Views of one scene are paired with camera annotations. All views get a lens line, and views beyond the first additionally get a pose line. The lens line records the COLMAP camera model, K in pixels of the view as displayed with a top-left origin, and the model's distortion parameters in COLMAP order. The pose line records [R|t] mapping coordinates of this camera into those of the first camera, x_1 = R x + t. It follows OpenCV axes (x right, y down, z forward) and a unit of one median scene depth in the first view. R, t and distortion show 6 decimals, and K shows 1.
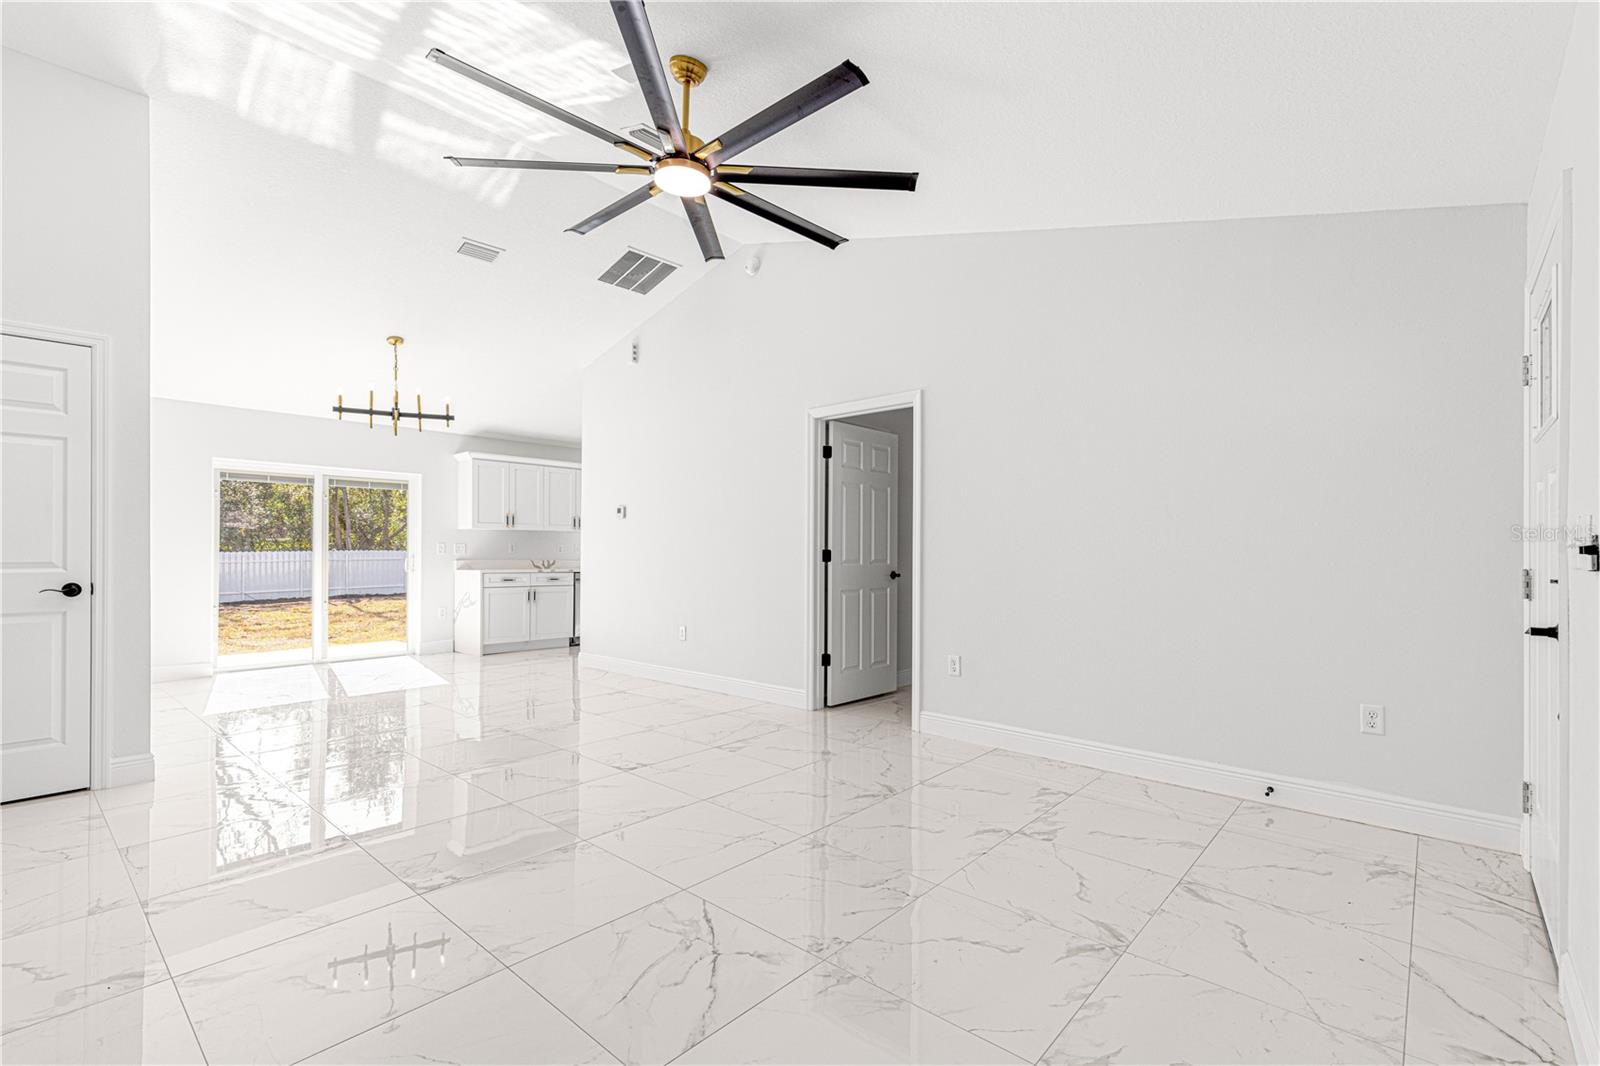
lens RADIAL K [[713.8, 0, 805.7], [0, 713.8, 547.7], [0, 0, 1]] dist [0.009599, -0.002711]
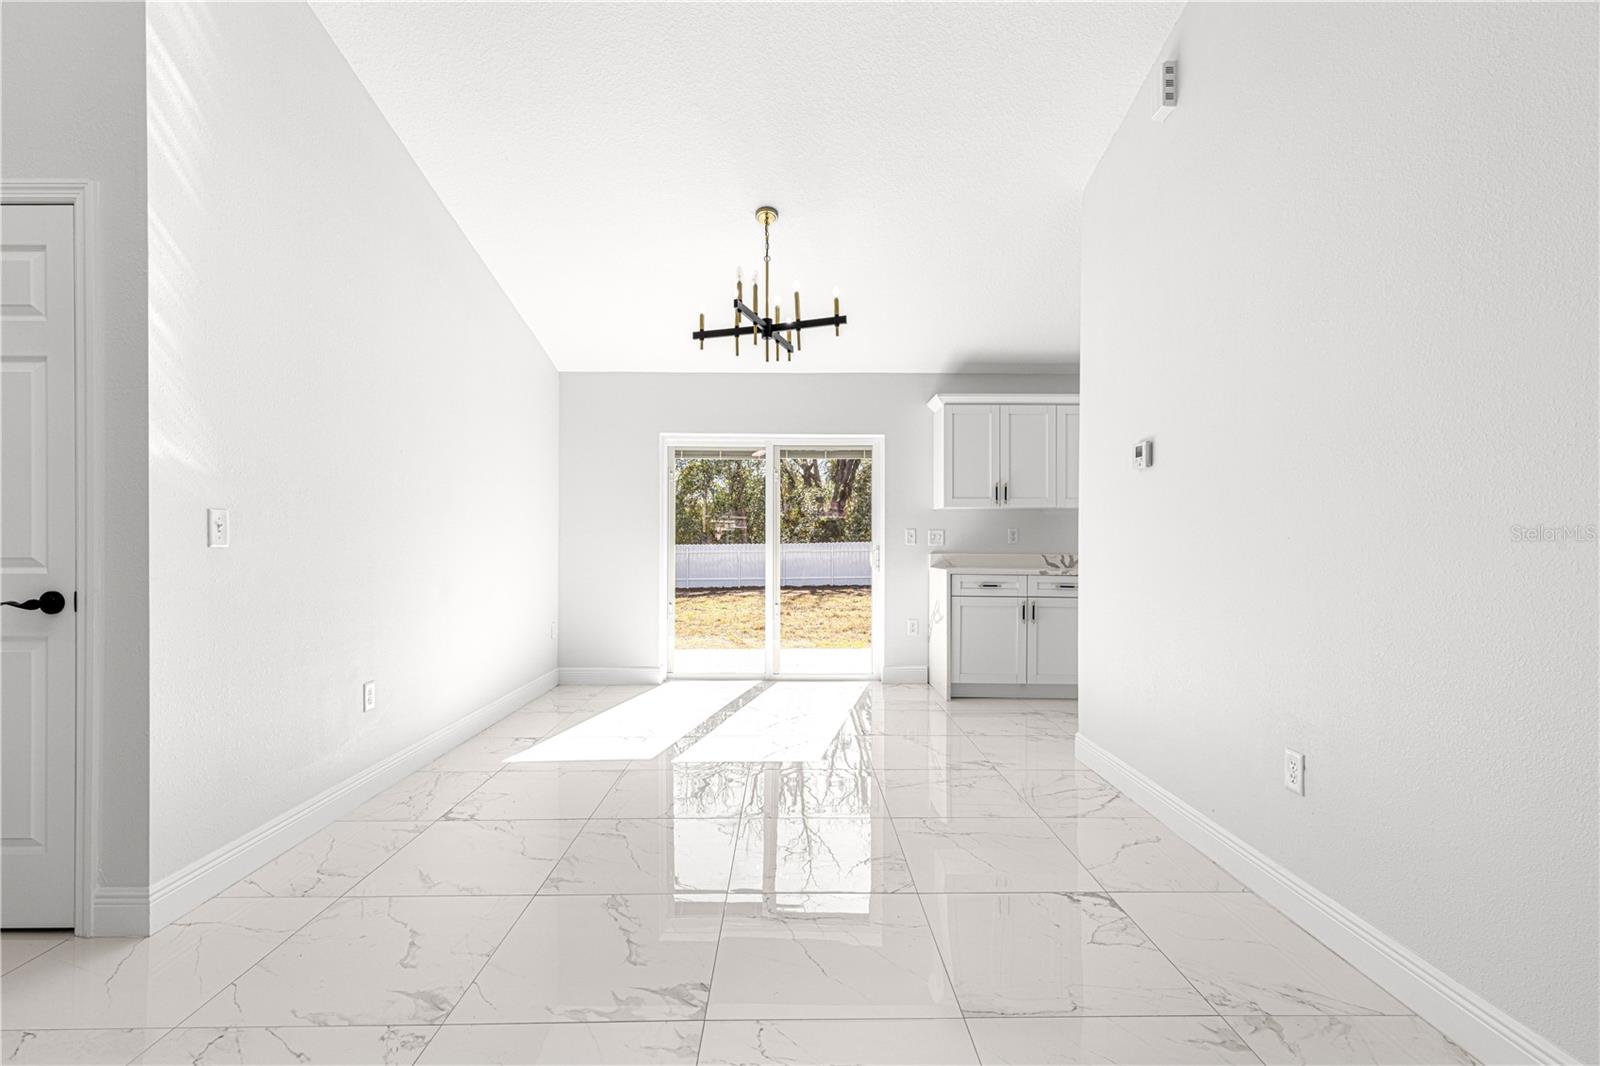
lens RADIAL K [[713.8, 0, 801.9], [0, 713.8, 538.3], [0, 0, 1]] dist [0.009599, -0.002711]
pose [[0.670702, -0.003162, -0.741720, -0.058456], [0.003983, 0.999992, -0.000662, 0.002828], [0.741716, -0.002510, 0.670709, 0.473278]]
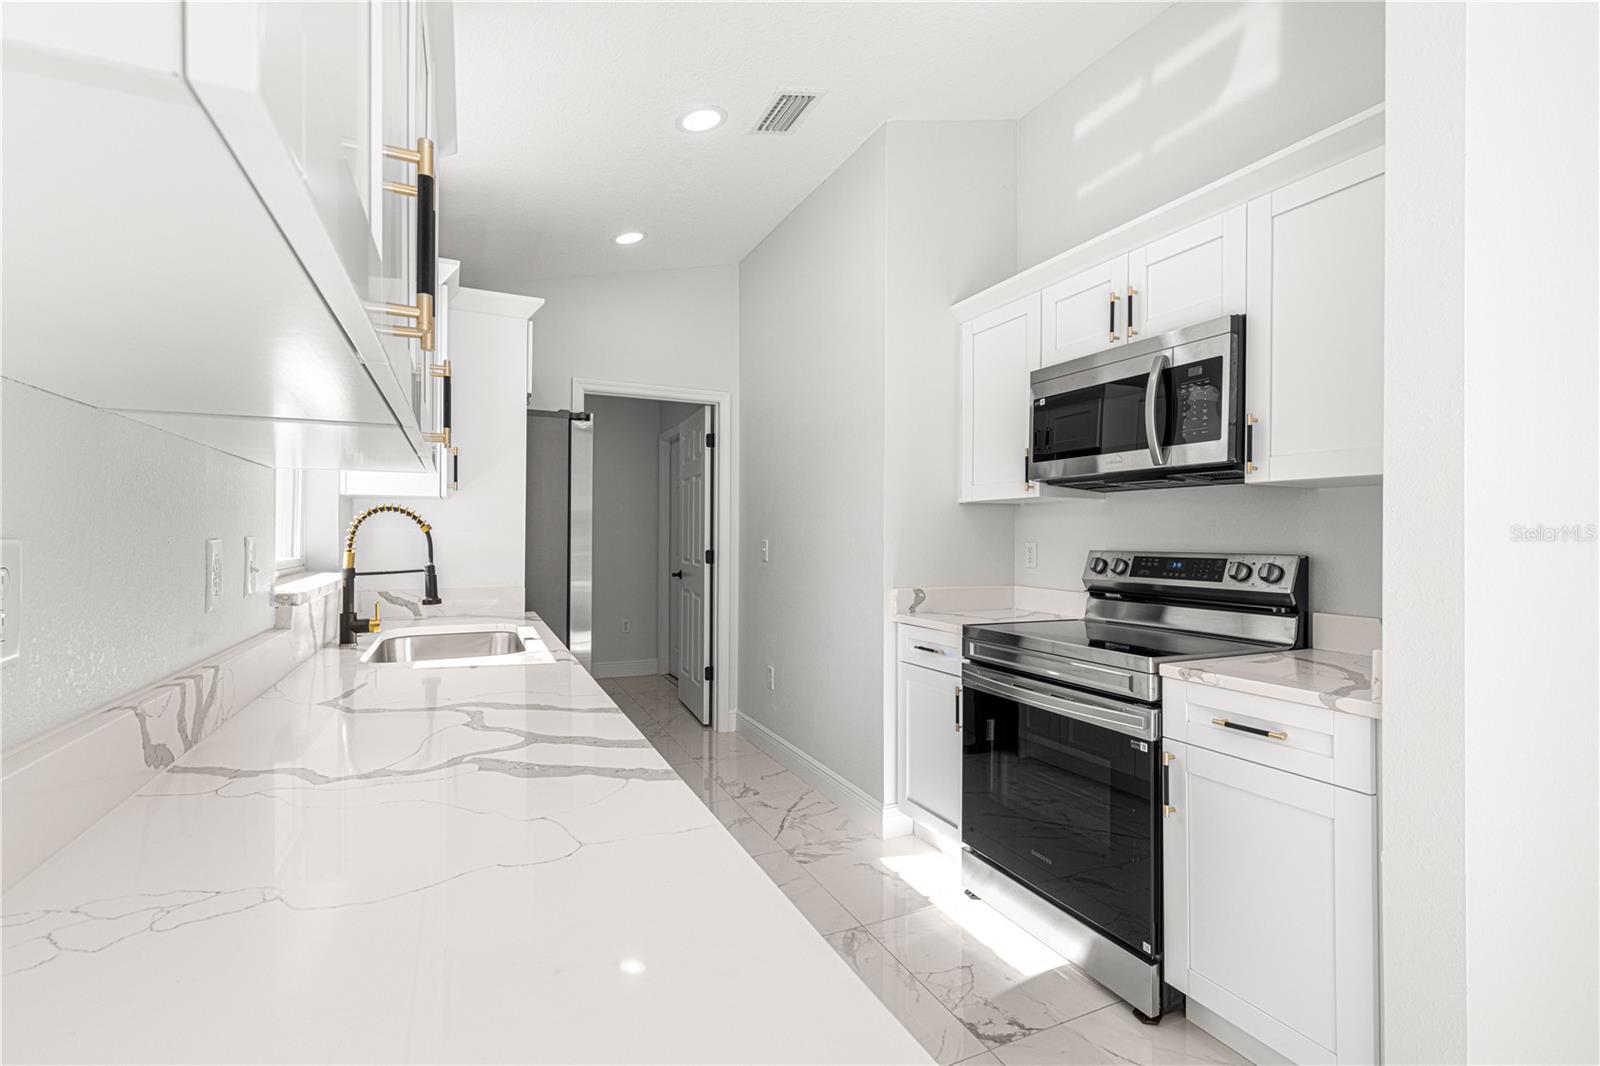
lens RADIAL K [[713.8, 0, 803.6], [0, 713.8, 534.8], [0, 0, 1]] dist [0.009599, -0.002711]
pose [[0.407745, -0.001493, 0.913094, -0.512524], [-0.007612, 0.999958, 0.005034, -0.009550], [-0.913064, -0.009003, 0.407717, 1.020462]]
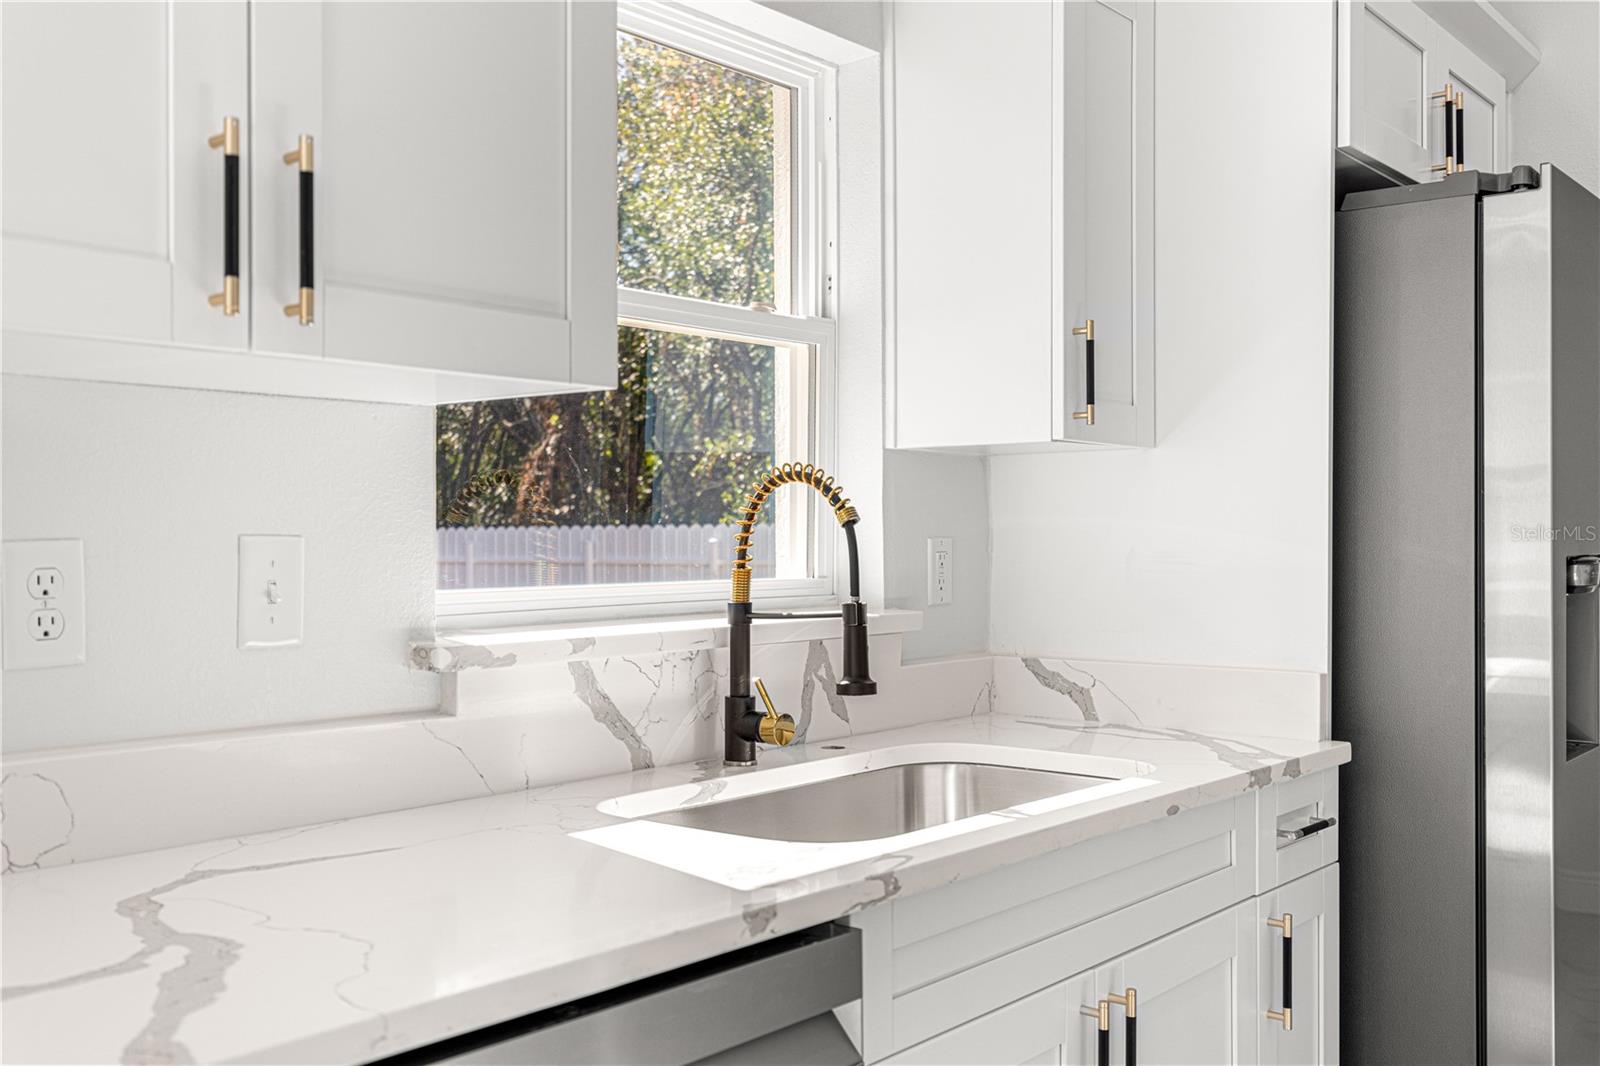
lens RADIAL K [[1544.4, 0, 799.3], [0, 1544.4, 528.2], [0, 0, 1]] dist [0.015780, 0.000000]
pose [[0.998859, -0.002135, 0.047704, -0.327658], [0.002012, 0.999995, 0.002626, -0.008079], [-0.047710, -0.002527, 0.998858, 1.010215]]
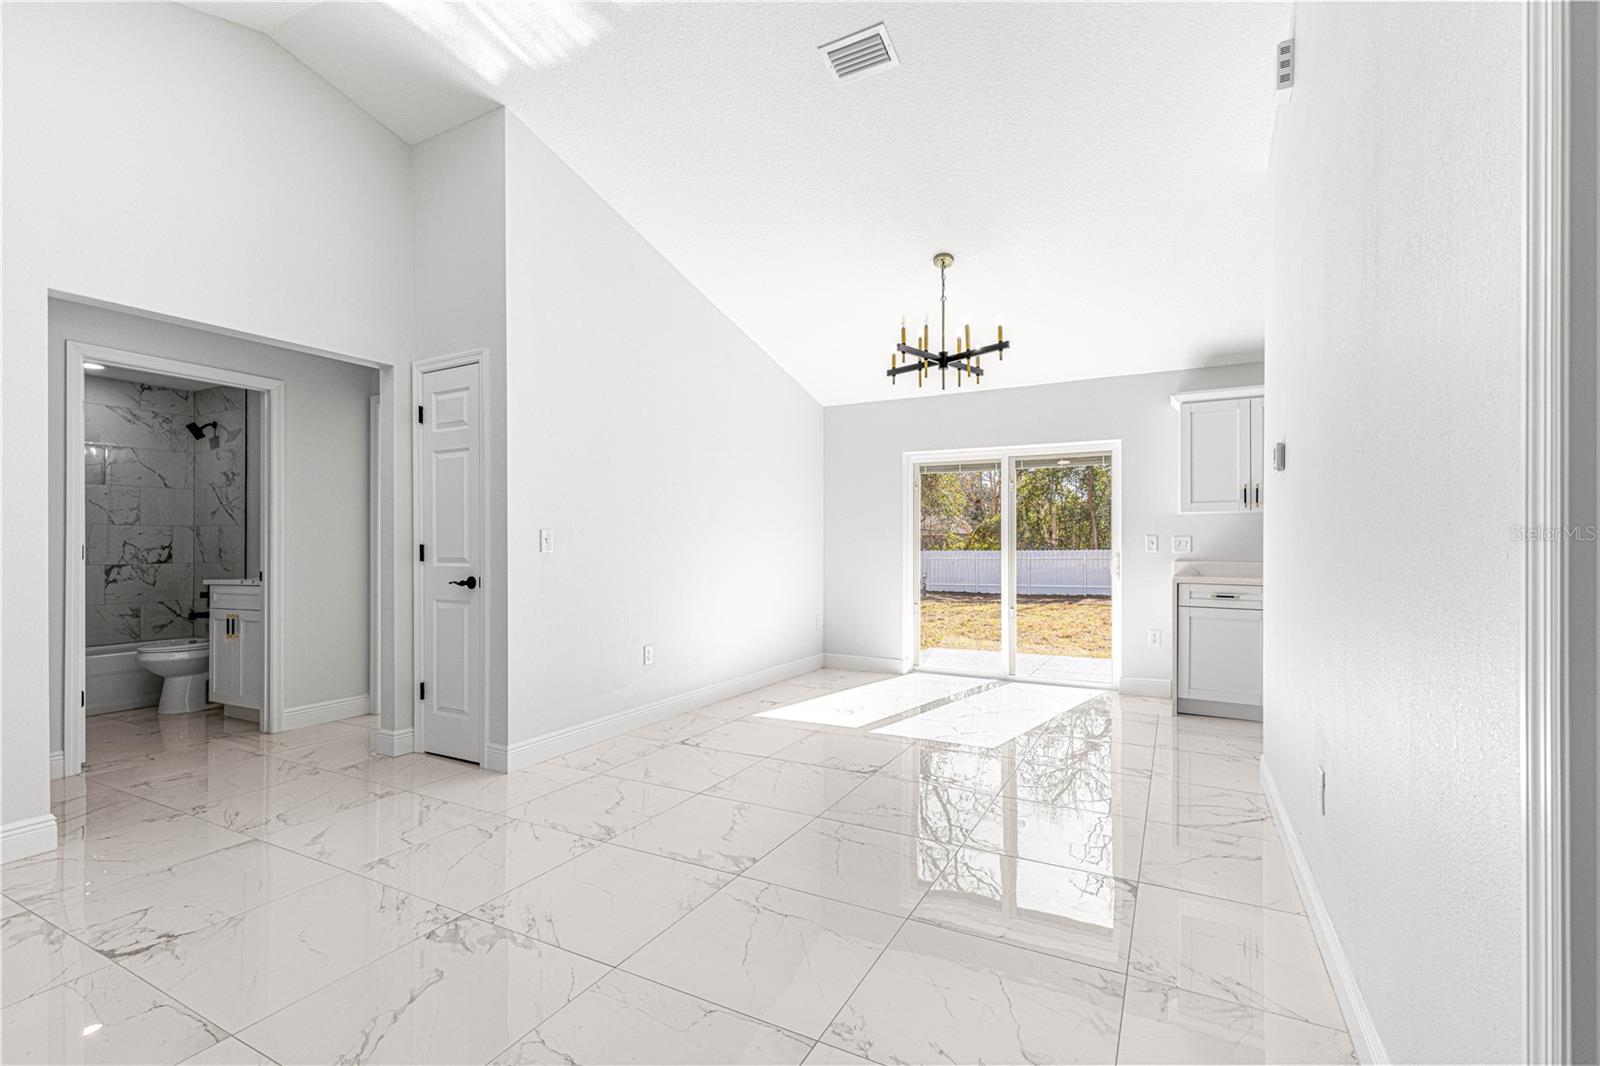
lens RADIAL K [[713.8, 0, 805.0], [0, 713.8, 544.3], [0, 0, 1]] dist [0.009599, -0.002711]
pose [[0.232196, -0.003799, -0.972662, 0.083645], [0.005399, 0.999982, -0.002616, 0.001968], [0.972654, -0.004644, 0.232213, 0.555311]]
